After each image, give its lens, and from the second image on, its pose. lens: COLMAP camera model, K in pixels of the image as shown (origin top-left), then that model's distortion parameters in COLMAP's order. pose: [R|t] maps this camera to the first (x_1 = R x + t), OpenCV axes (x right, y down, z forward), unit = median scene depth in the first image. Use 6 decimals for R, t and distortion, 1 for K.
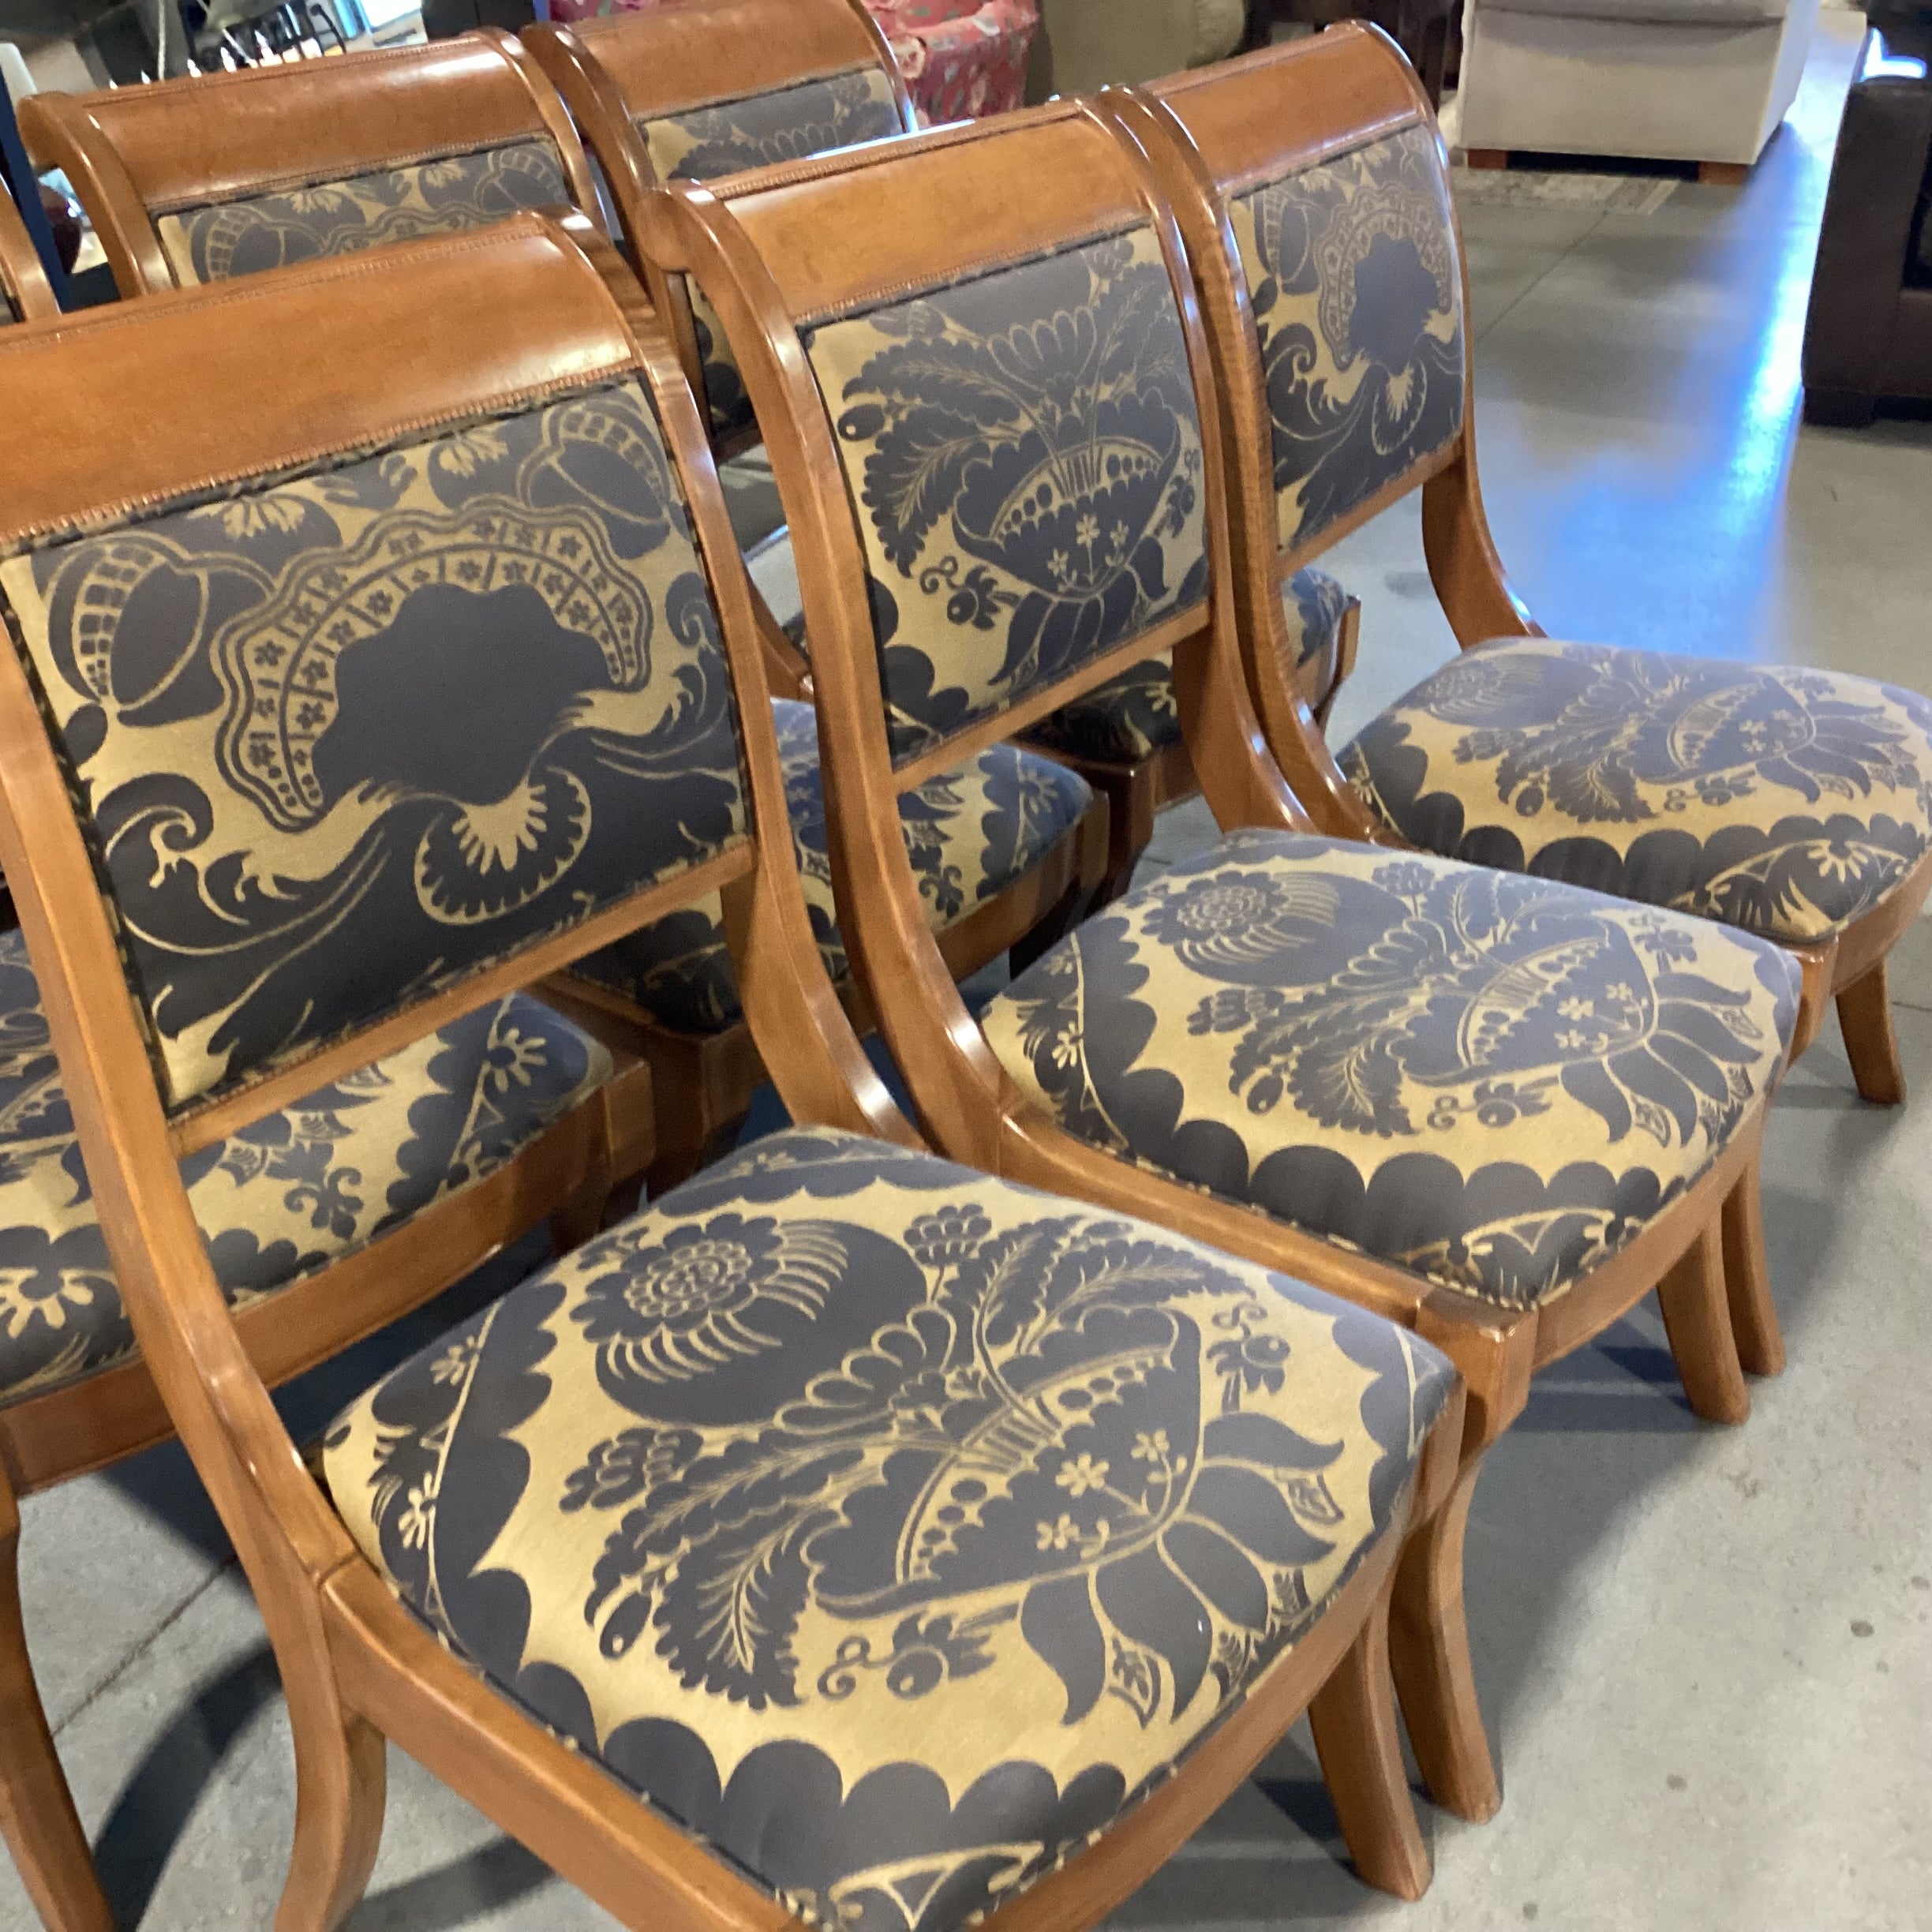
lens RADIAL K [[2336.7, 0, 969.3], [0, 2336.7, 933.7], [0, 0, 1]] dist [0.171649, -0.428717]
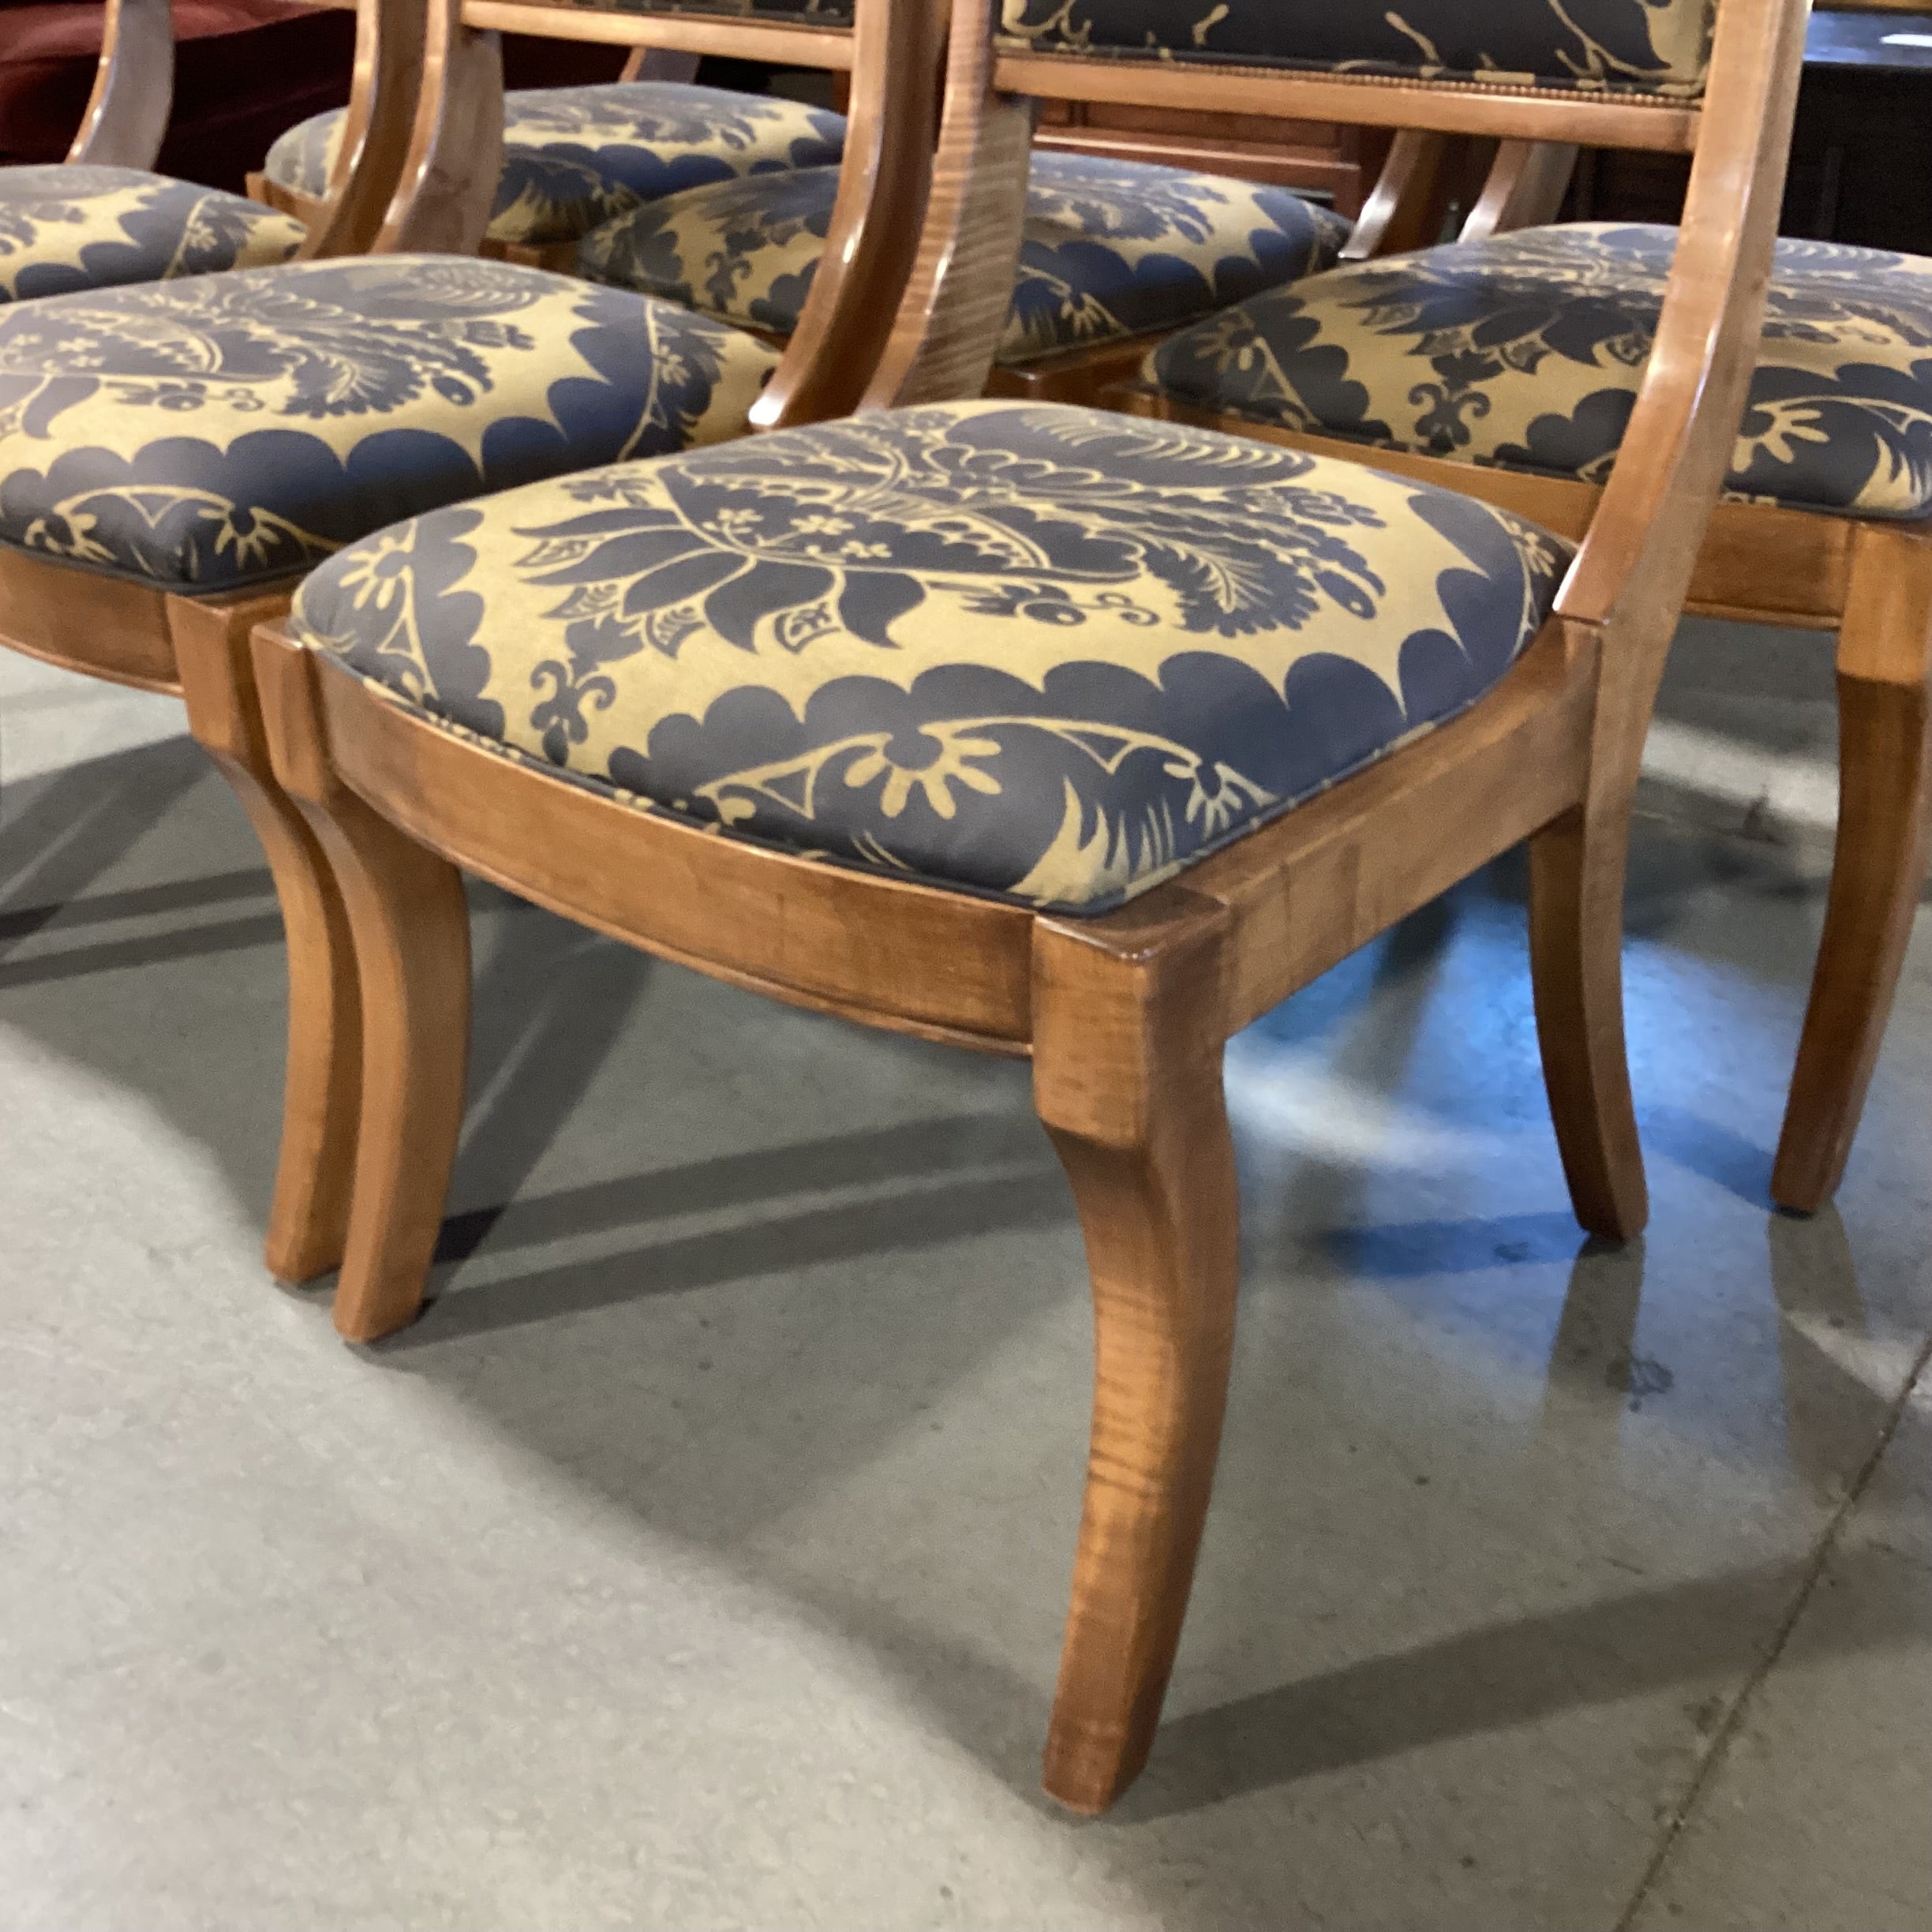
lens RADIAL K [[2360.0, 0, 962.3], [0, 2360.0, 940.6], [0, 0, 1]] dist [0.122186, -0.262486]
pose [[-0.188584, 0.443829, -0.876043, 1.223648], [-0.436658, 0.761123, 0.479605, -0.417705], [0.879639, 0.472978, 0.050266, 1.566723]]
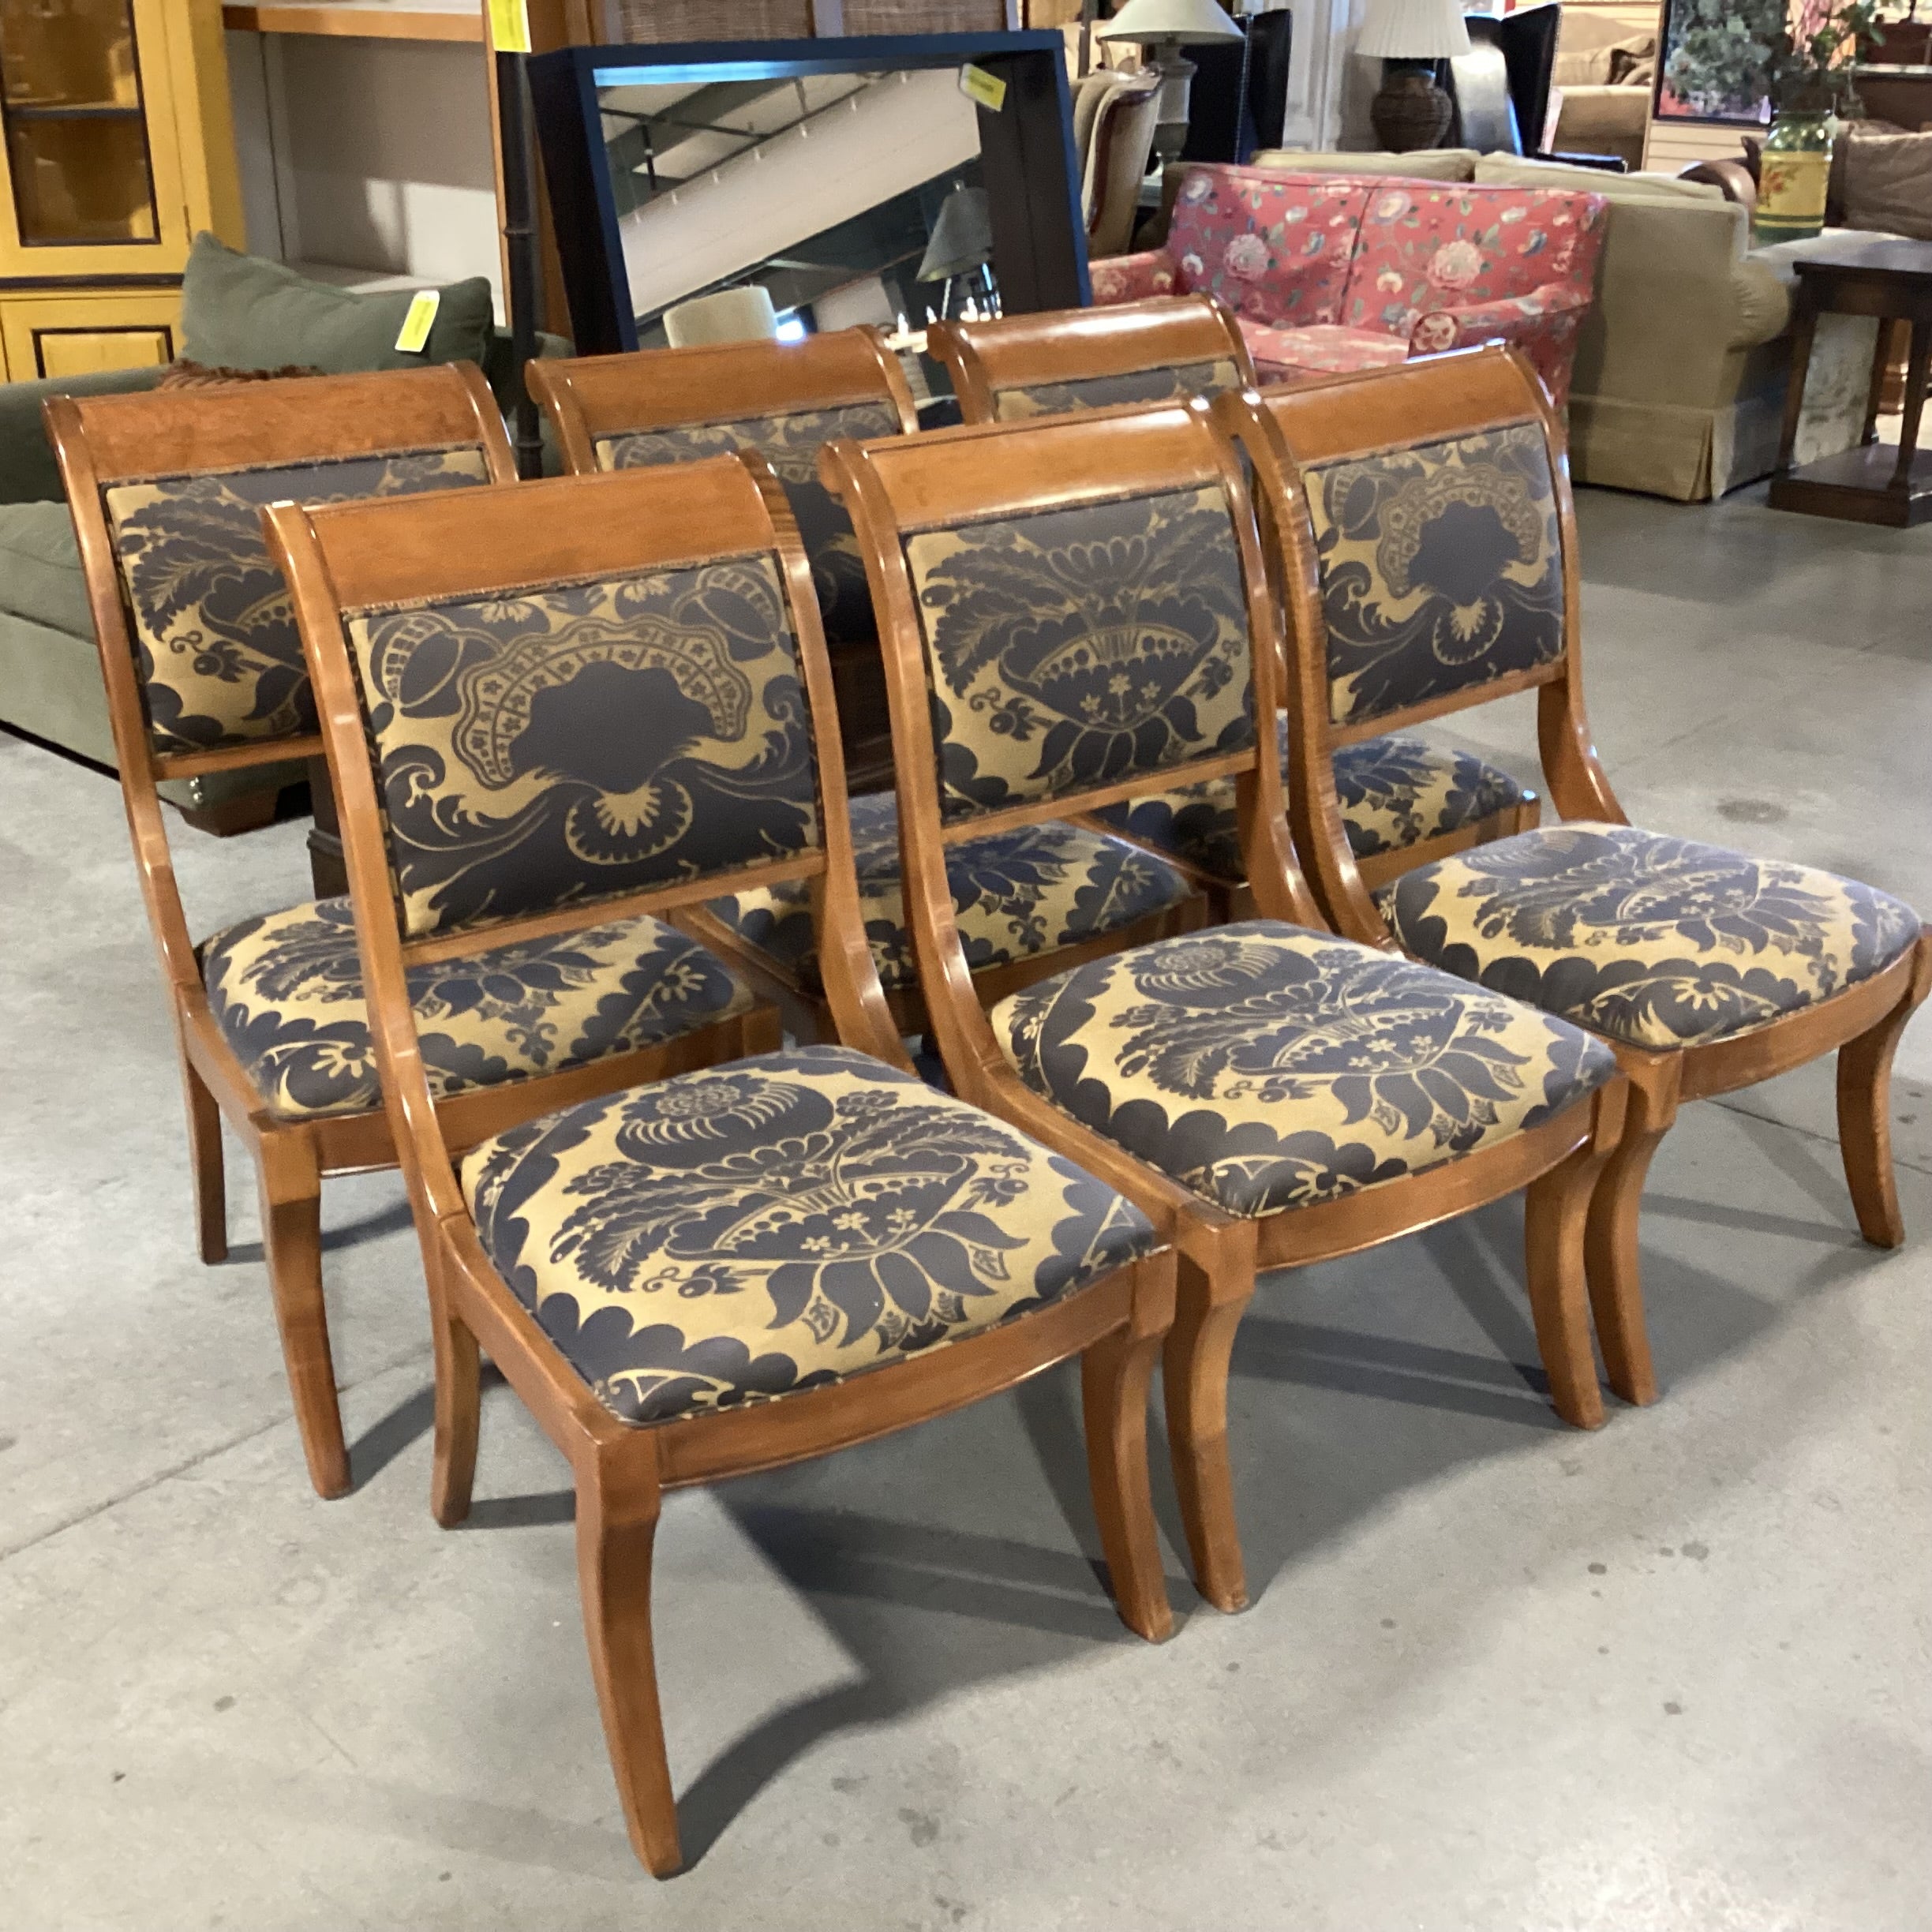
lens RADIAL K [[2347.5, 0, 963.4], [0, 2347.5, 918.0], [0, 0, 1]] dist [0.123745, -0.279261]
pose [[0.946730, 0.117356, -0.299884, 0.507264], [-0.145826, 0.986515, -0.074312, 0.113782], [0.287119, 0.114084, 0.951077, -0.481538]]
